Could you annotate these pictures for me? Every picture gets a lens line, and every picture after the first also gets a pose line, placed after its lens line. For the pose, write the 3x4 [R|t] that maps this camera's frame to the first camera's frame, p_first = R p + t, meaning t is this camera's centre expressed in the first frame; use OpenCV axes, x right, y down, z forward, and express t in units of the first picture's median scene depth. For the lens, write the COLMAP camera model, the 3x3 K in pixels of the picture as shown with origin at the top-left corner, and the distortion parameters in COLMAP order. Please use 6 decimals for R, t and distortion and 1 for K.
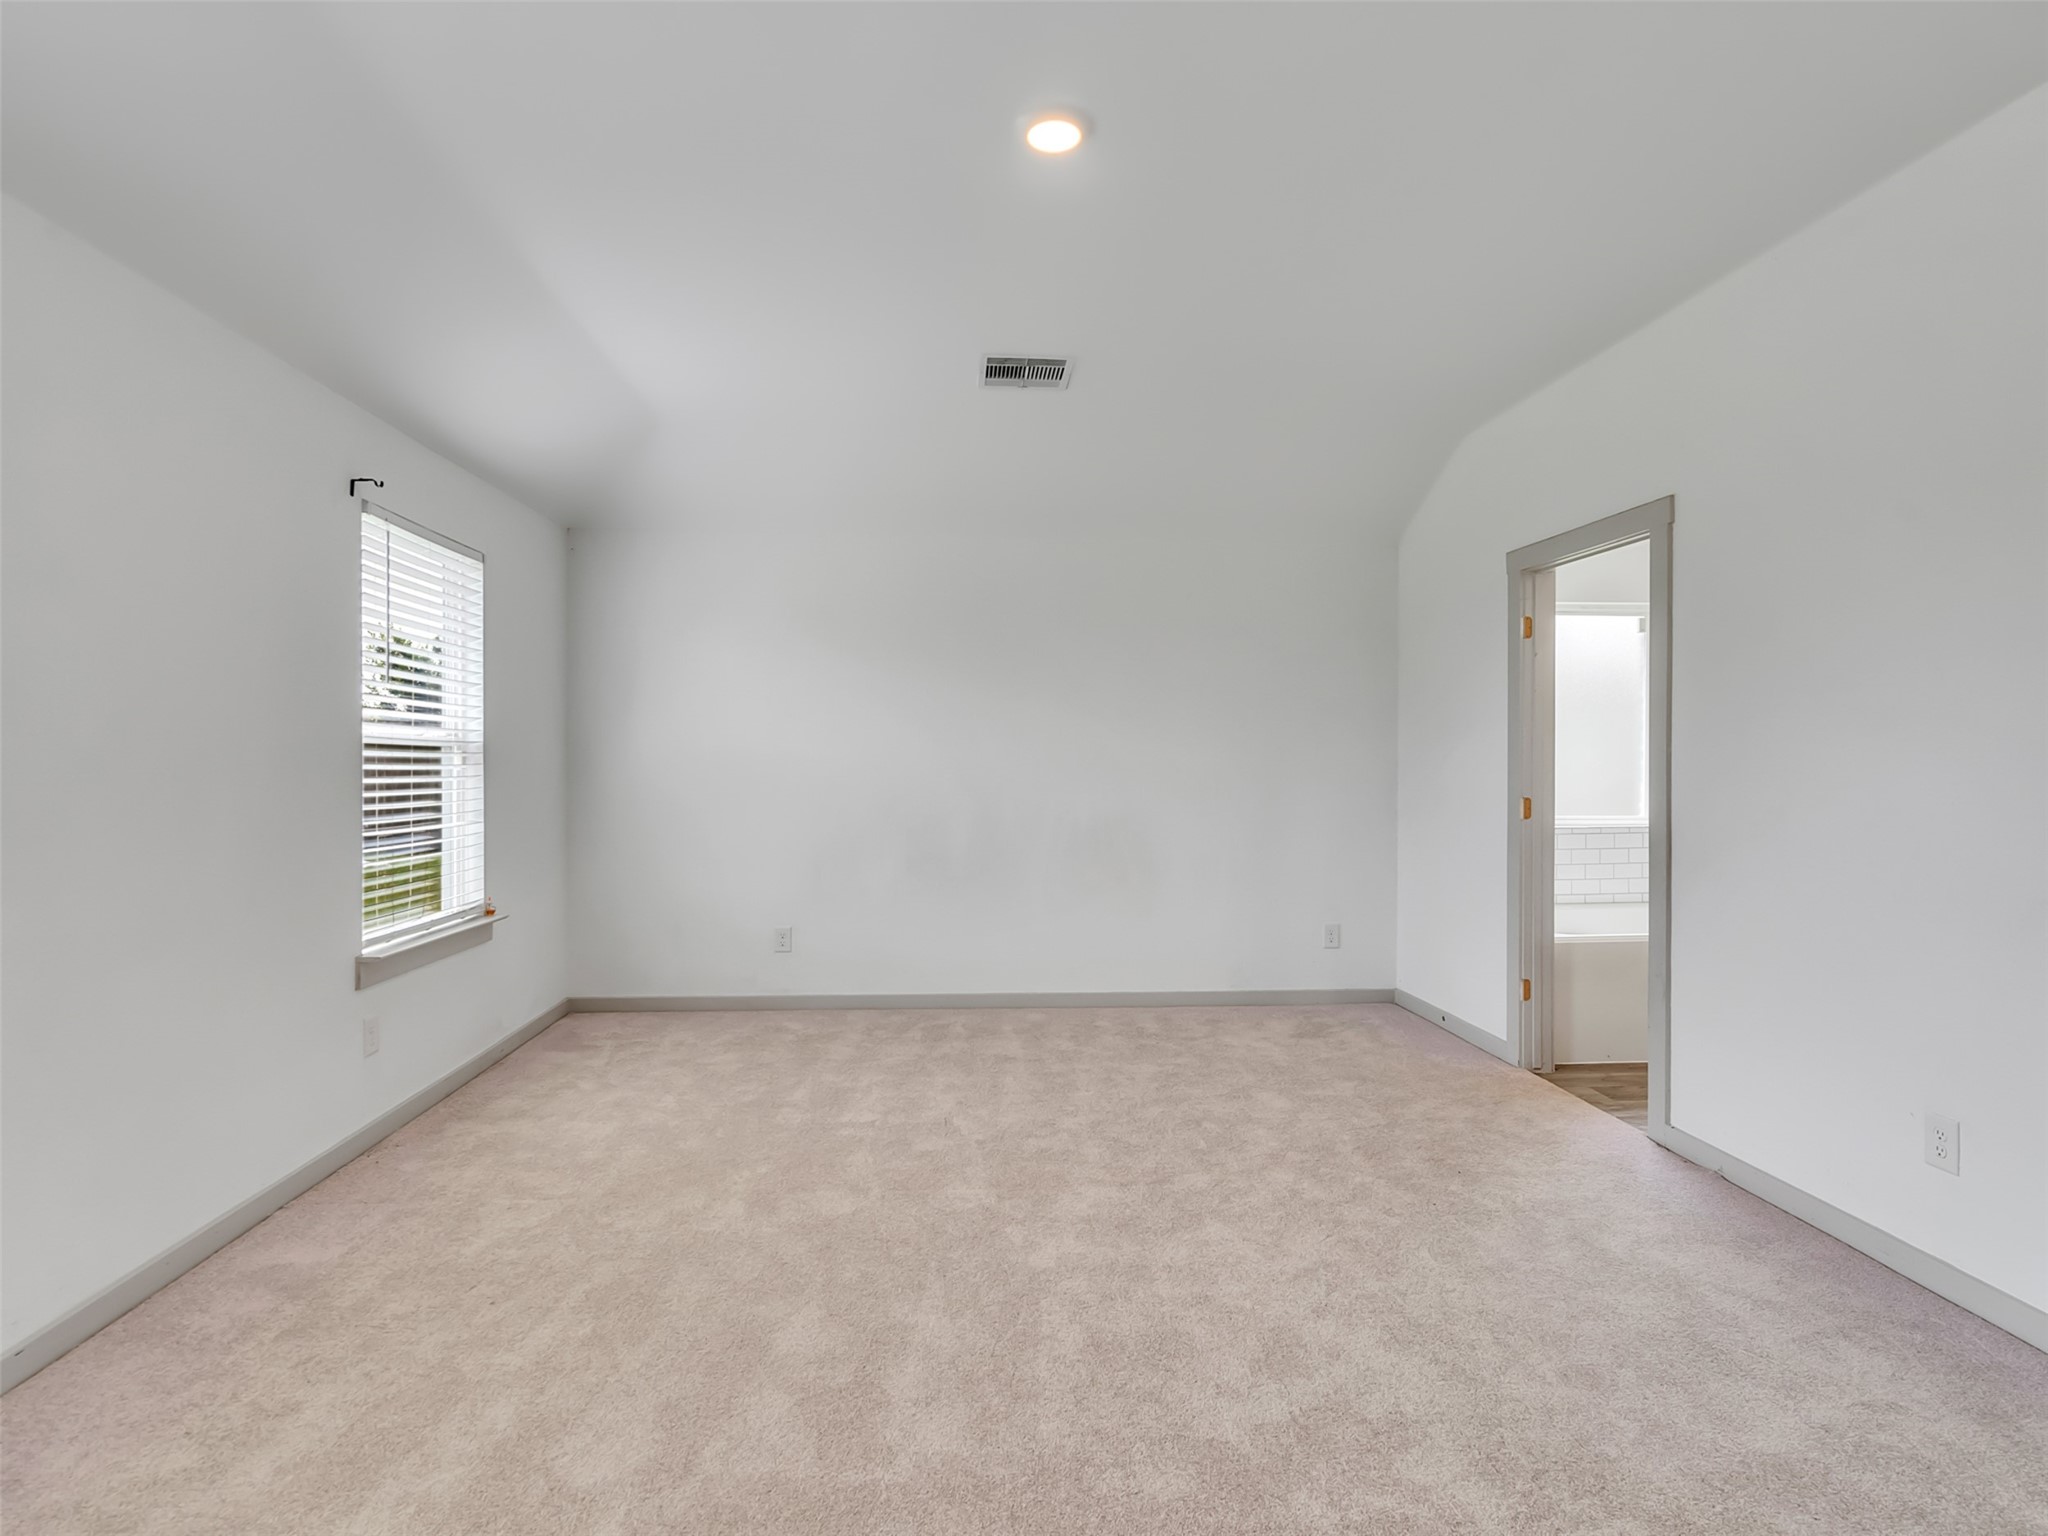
lens RADIAL K [[1042.4, 0, 1016.9], [0, 1042.4, 767.6], [0, 0, 1]] dist [-0.006475, 0.002094]
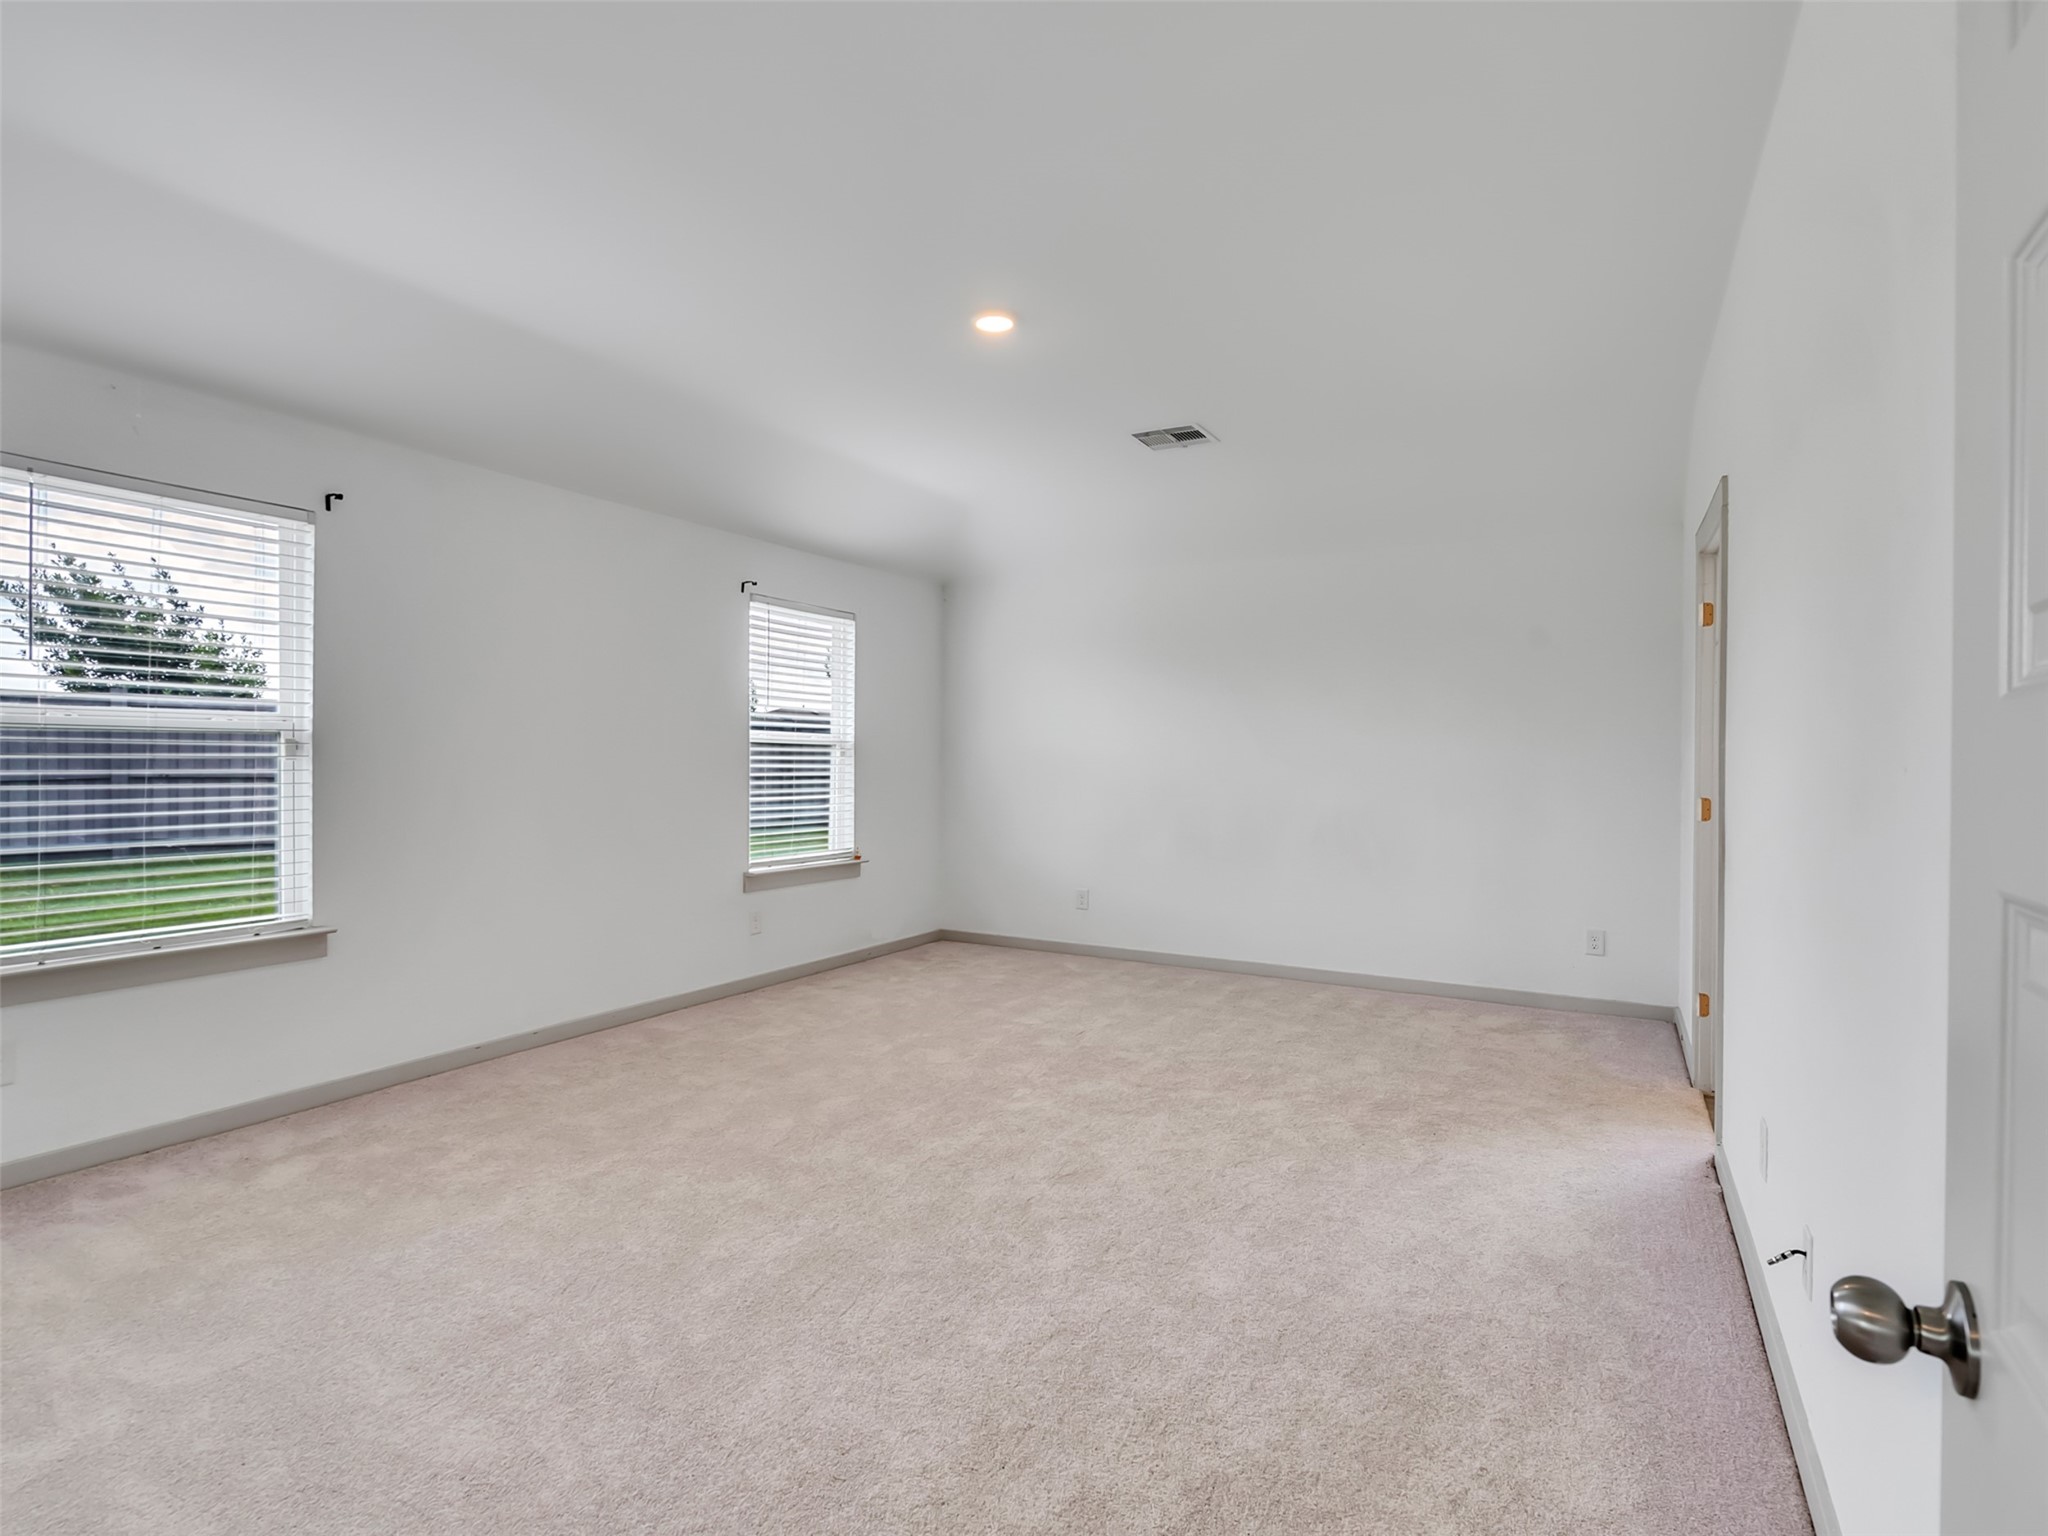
lens RADIAL K [[1042.4, 0, 1011.2], [0, 1042.4, 767.5], [0, 0, 1]] dist [-0.006475, 0.002094]
pose [[0.836628, 0.010395, -0.547674, 0.554146], [-0.010000, 0.999943, 0.003704, 0.005178], [0.547681, 0.002378, 0.836684, -0.131983]]
